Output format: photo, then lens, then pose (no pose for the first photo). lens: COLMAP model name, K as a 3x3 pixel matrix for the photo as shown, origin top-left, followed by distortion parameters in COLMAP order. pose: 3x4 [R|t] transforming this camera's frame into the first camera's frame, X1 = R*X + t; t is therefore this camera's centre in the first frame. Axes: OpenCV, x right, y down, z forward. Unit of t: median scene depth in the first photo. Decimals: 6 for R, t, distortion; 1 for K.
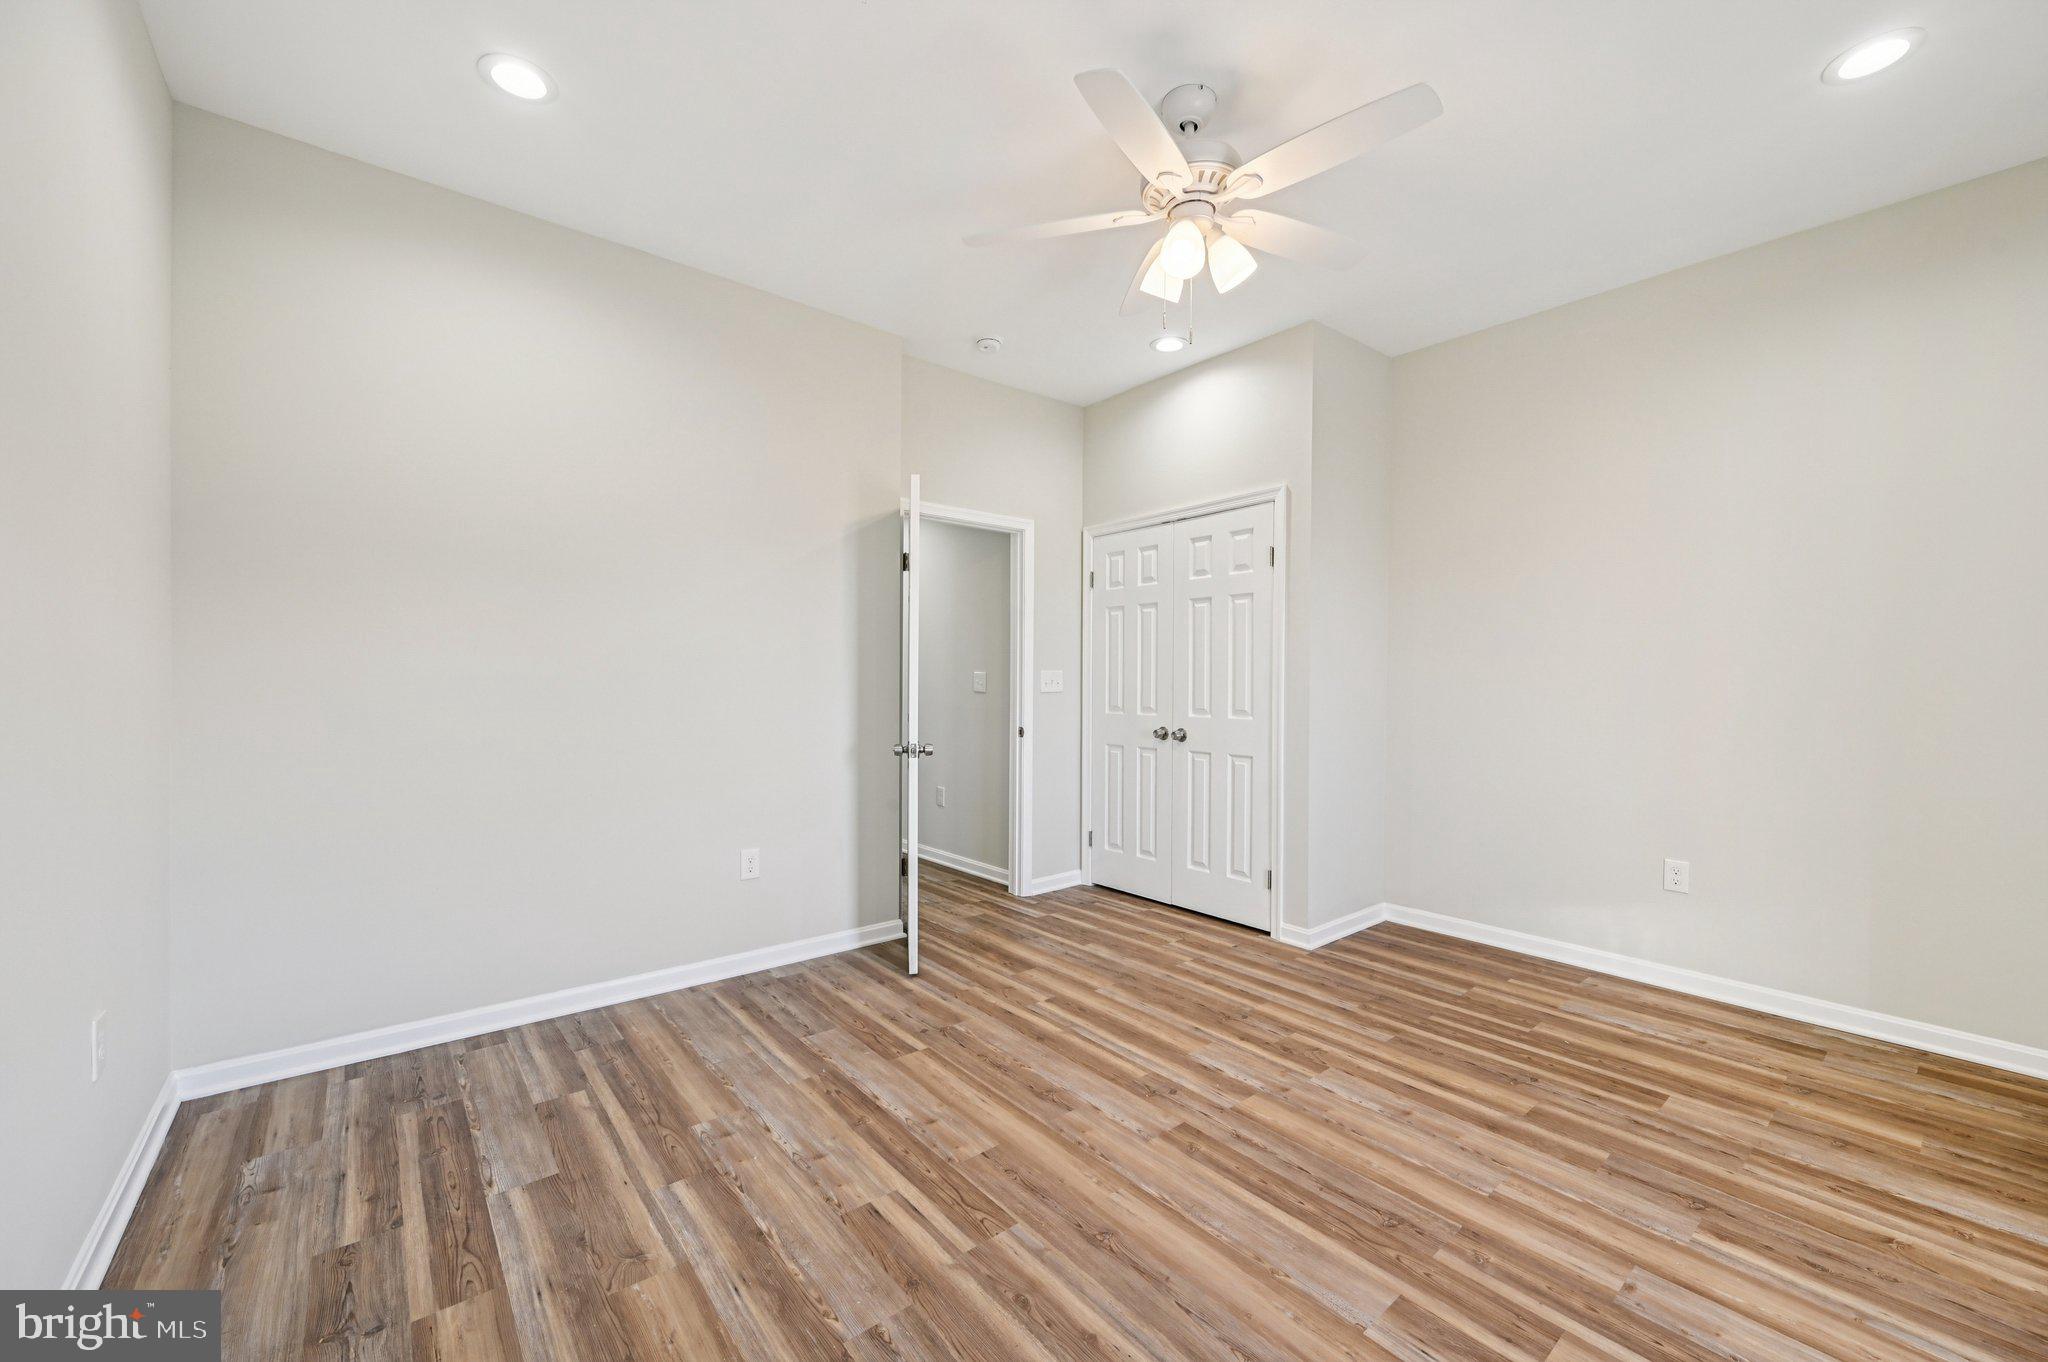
lens RADIAL K [[805.0, 0, 1031.1], [0, 805.0, 680.2], [0, 0, 1]] dist [-0.004997, 0.001511]
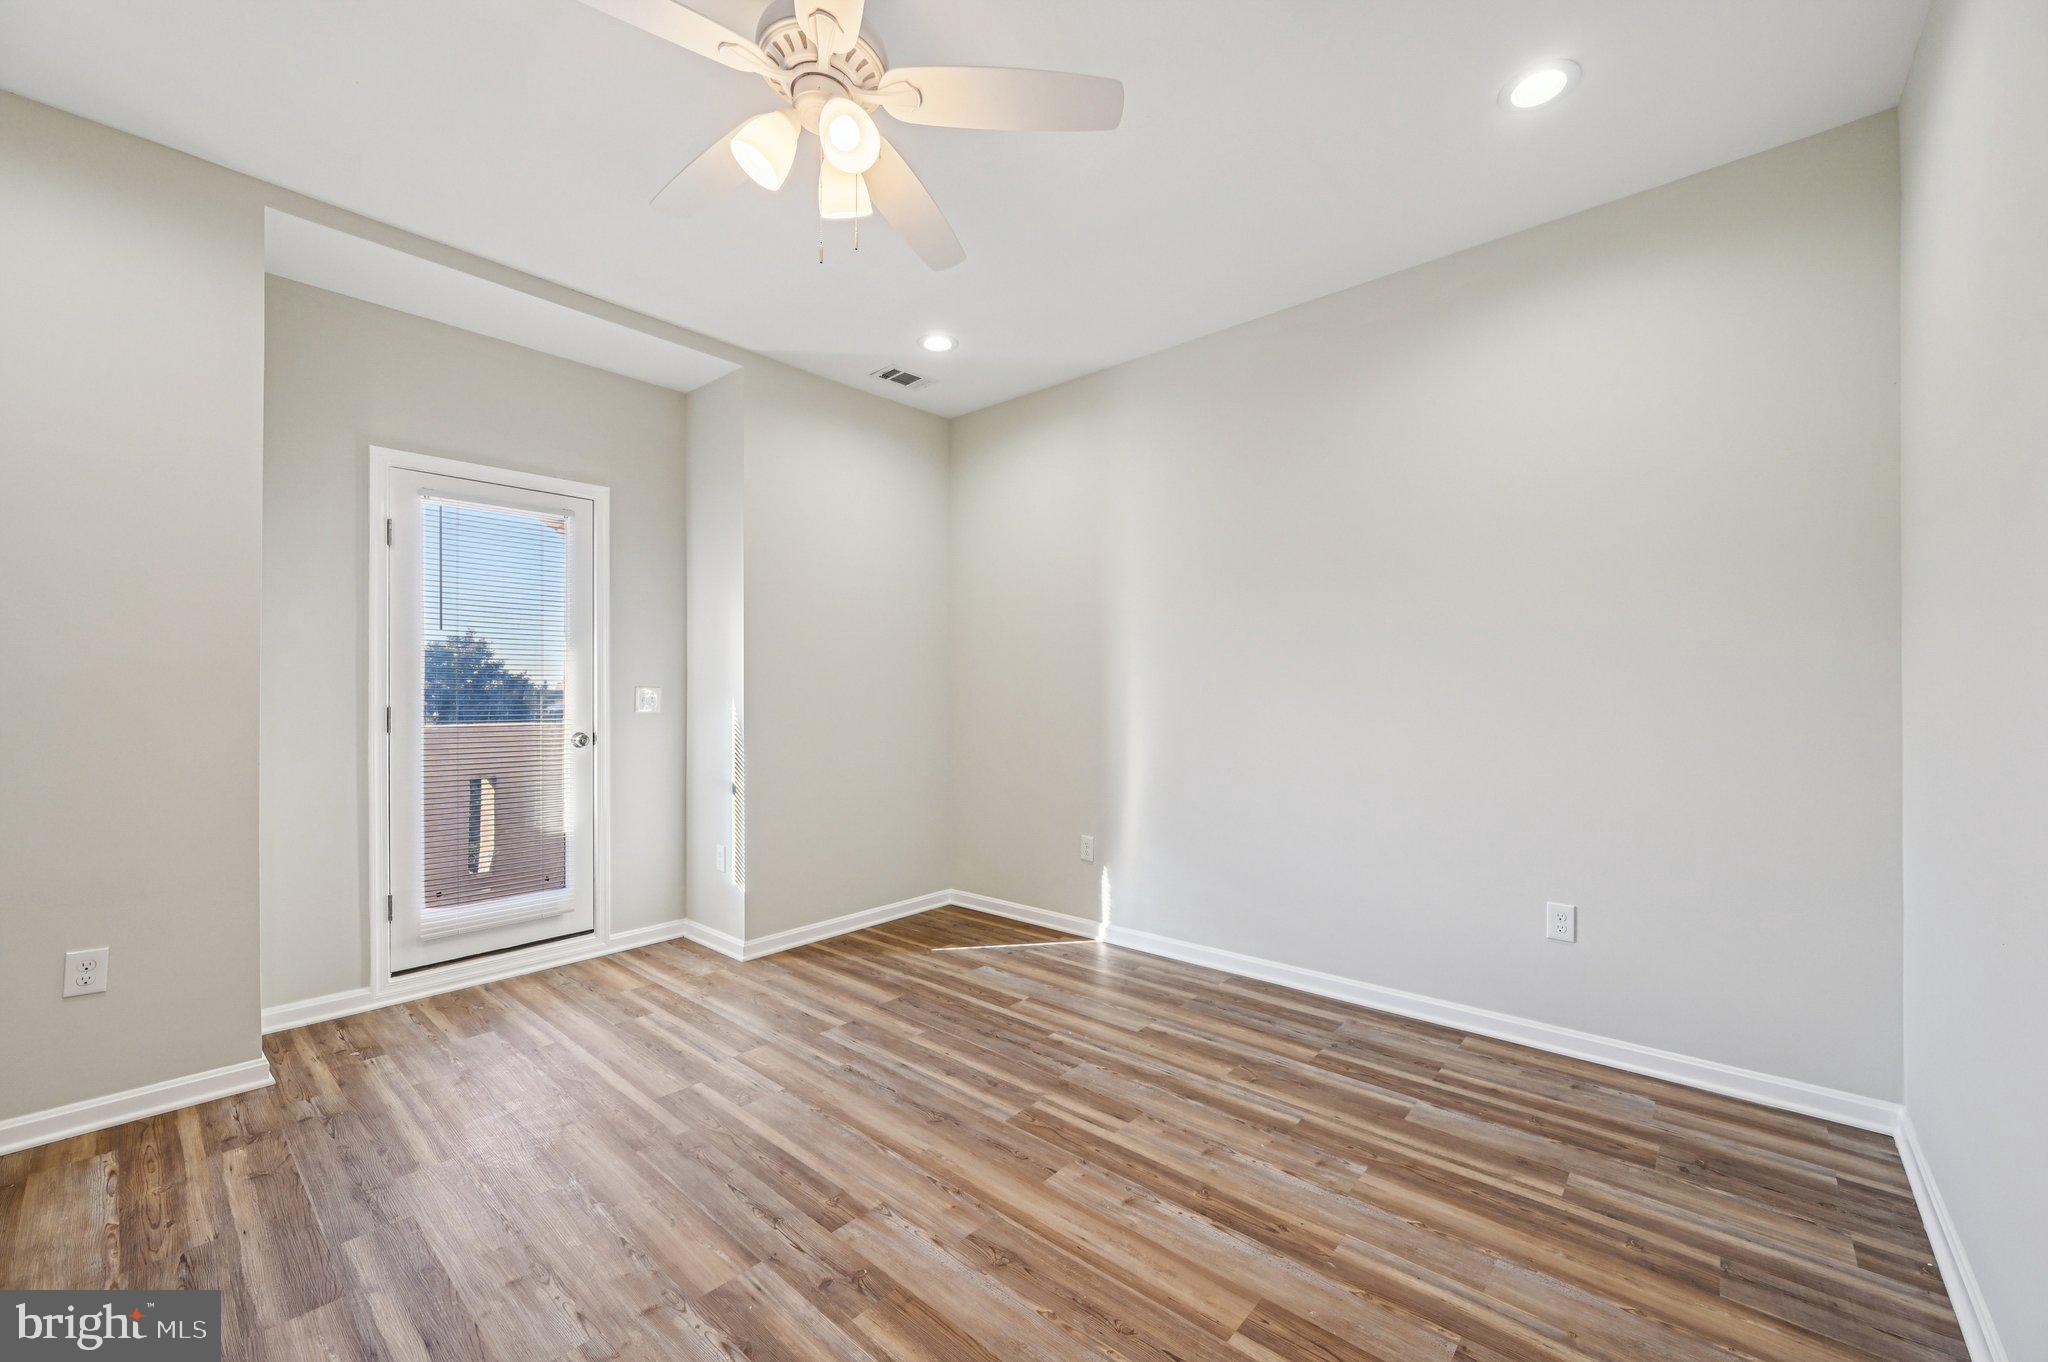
lens RADIAL K [[805.0, 0, 1036.1], [0, 805.0, 691.1], [0, 0, 1]] dist [-0.004997, 0.001511]
pose [[-0.986029, -0.004415, -0.166515, 0.130562], [-0.004109, 0.999989, -0.002181, -0.004460], [0.166523, -0.001466, -0.986036, 1.964185]]
